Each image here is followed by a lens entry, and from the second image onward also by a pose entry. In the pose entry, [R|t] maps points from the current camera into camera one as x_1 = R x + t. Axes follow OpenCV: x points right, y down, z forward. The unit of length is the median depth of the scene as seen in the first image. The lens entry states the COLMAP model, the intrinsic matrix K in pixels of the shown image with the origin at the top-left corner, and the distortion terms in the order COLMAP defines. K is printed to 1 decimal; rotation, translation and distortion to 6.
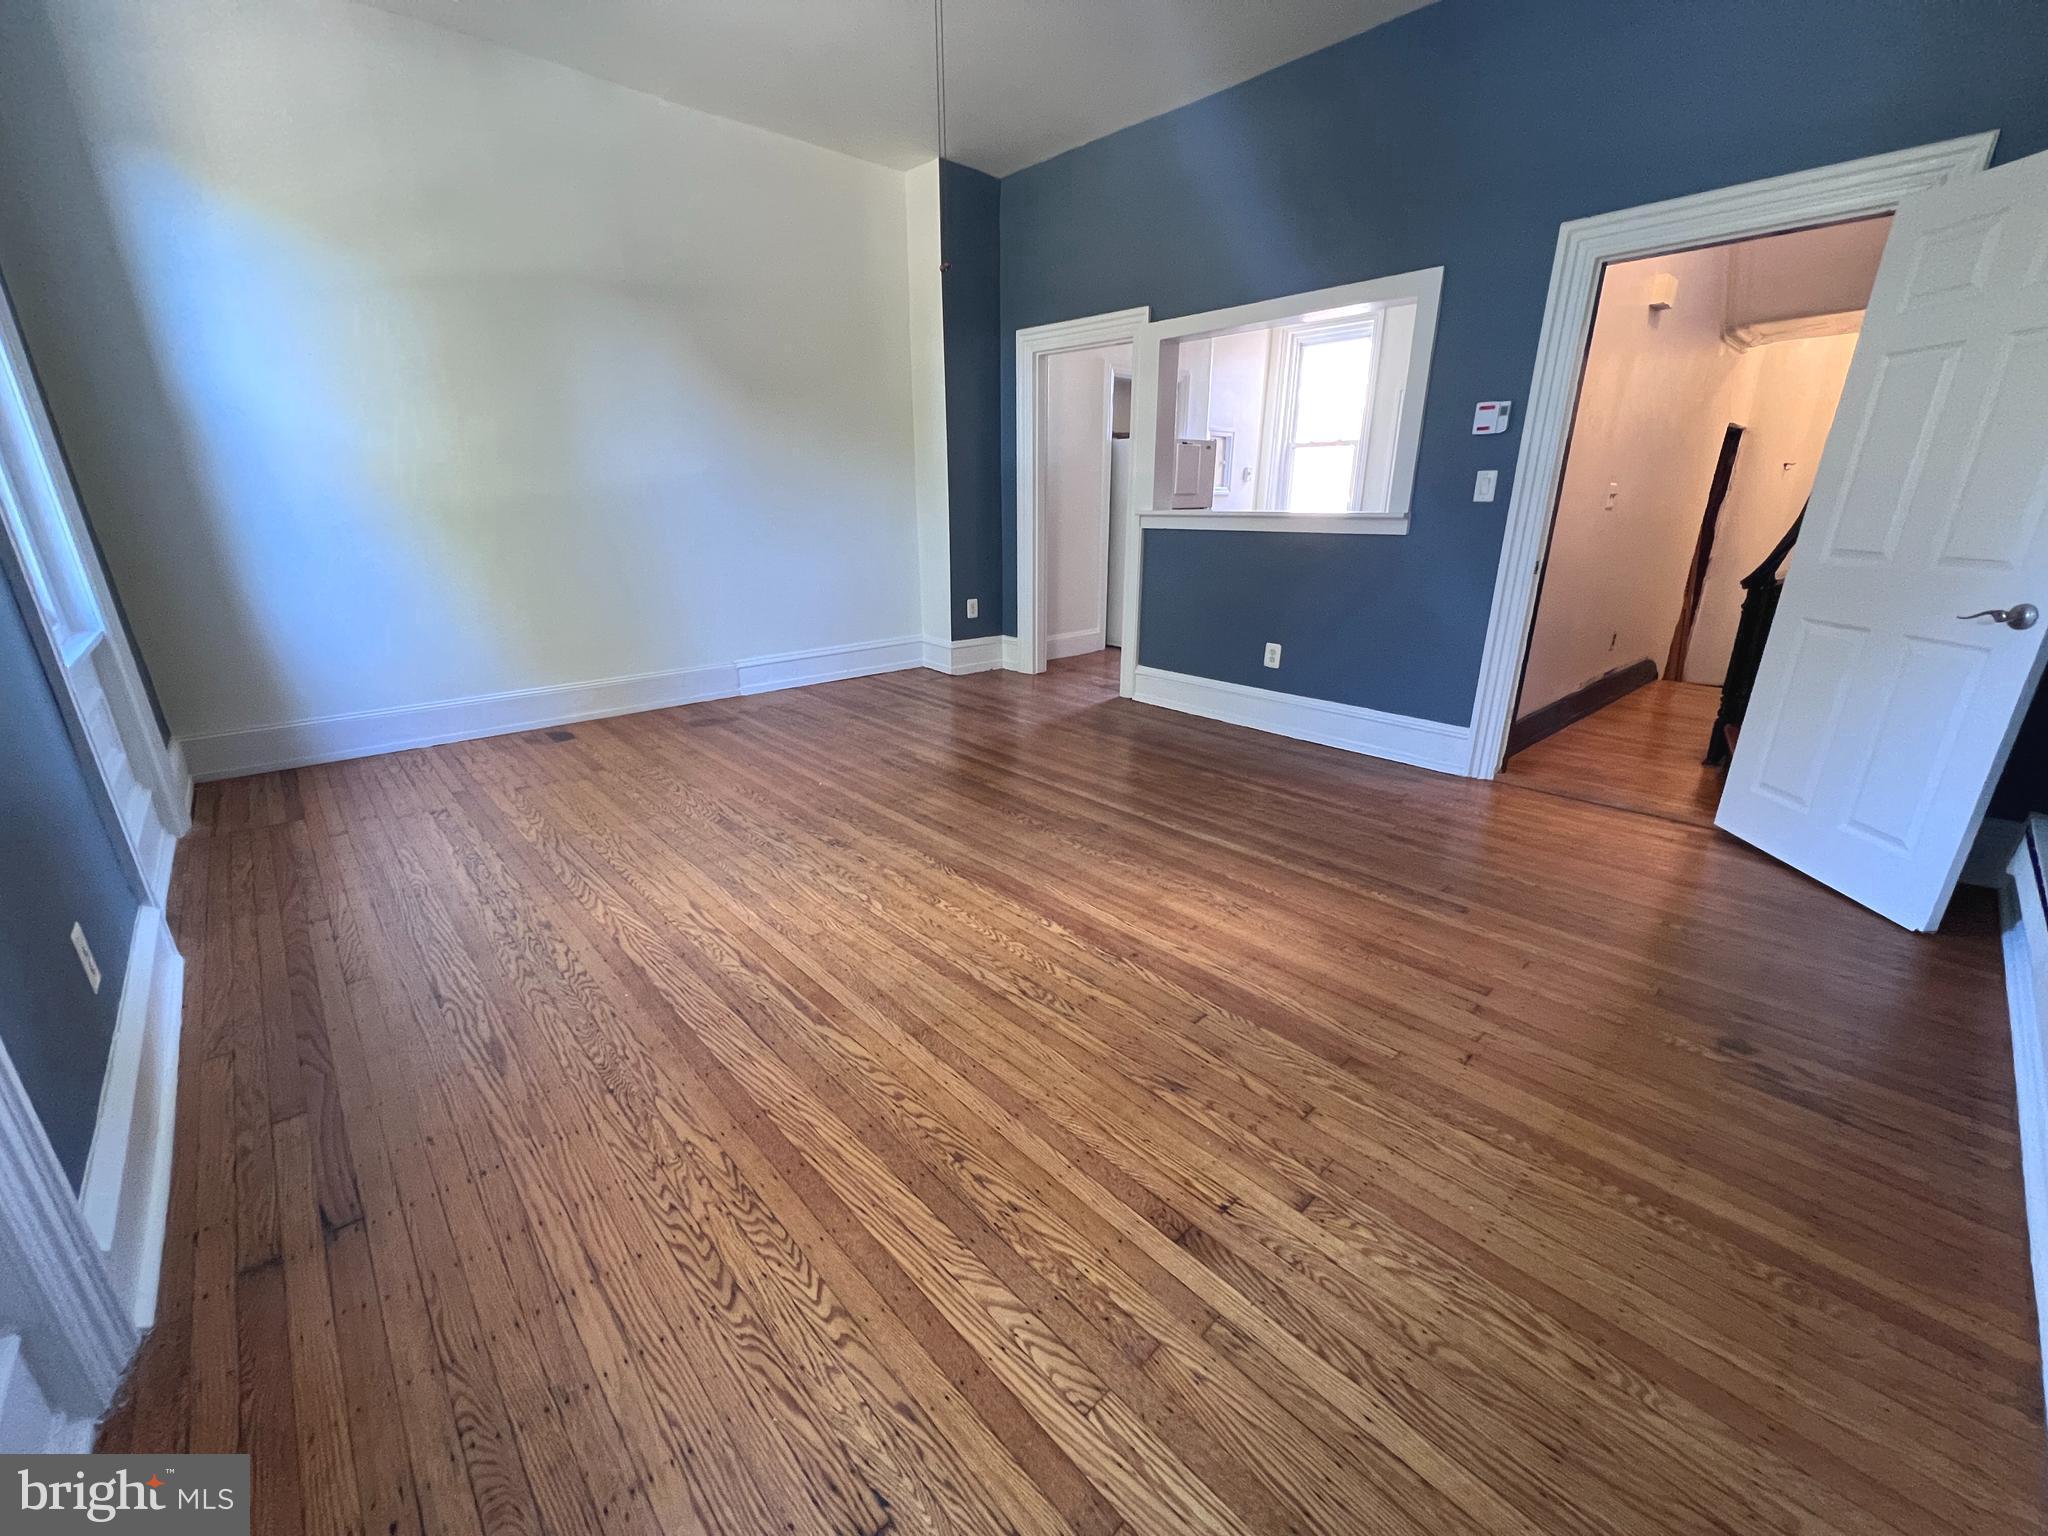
lens RADIAL K [[818.3, 0, 1030.7], [0, 818.3, 774.0], [0, 0, 1]] dist [-0.003350, 0.000696]
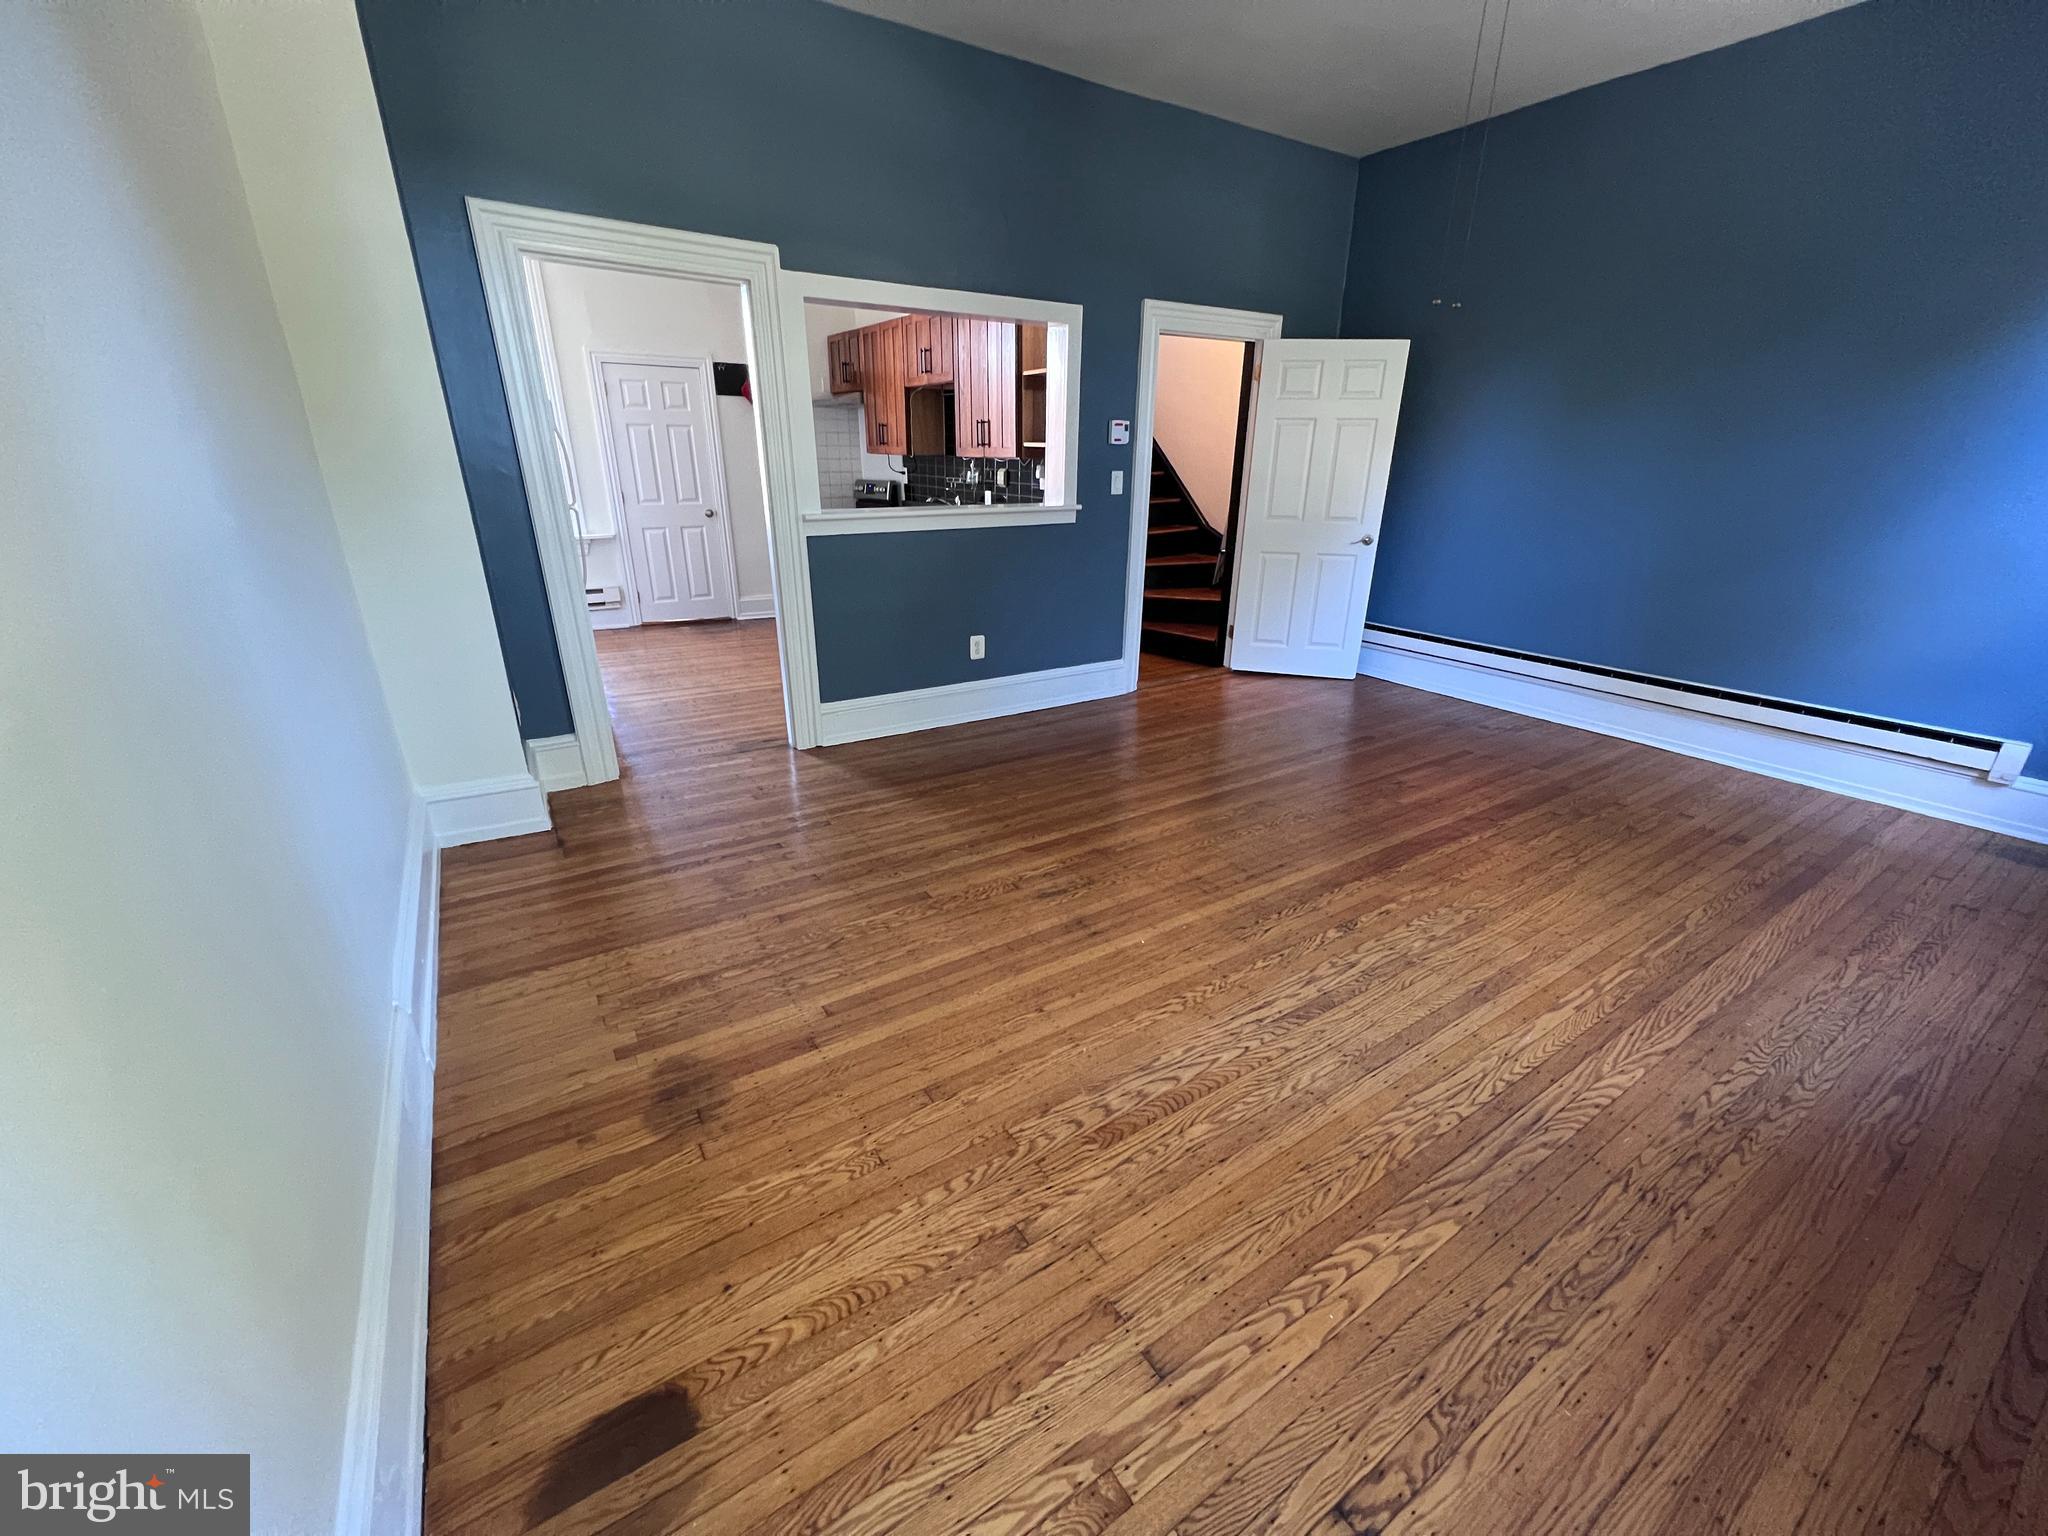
lens RADIAL K [[818.3, 0, 1030.7], [0, 818.3, 774.0], [0, 0, 1]] dist [-0.003350, 0.000696]
pose [[0.169370, -0.358901, 0.917880, -0.974837], [0.305851, 0.904494, 0.297231, -0.400941], [-0.936893, 0.230392, 0.262965, 0.984019]]
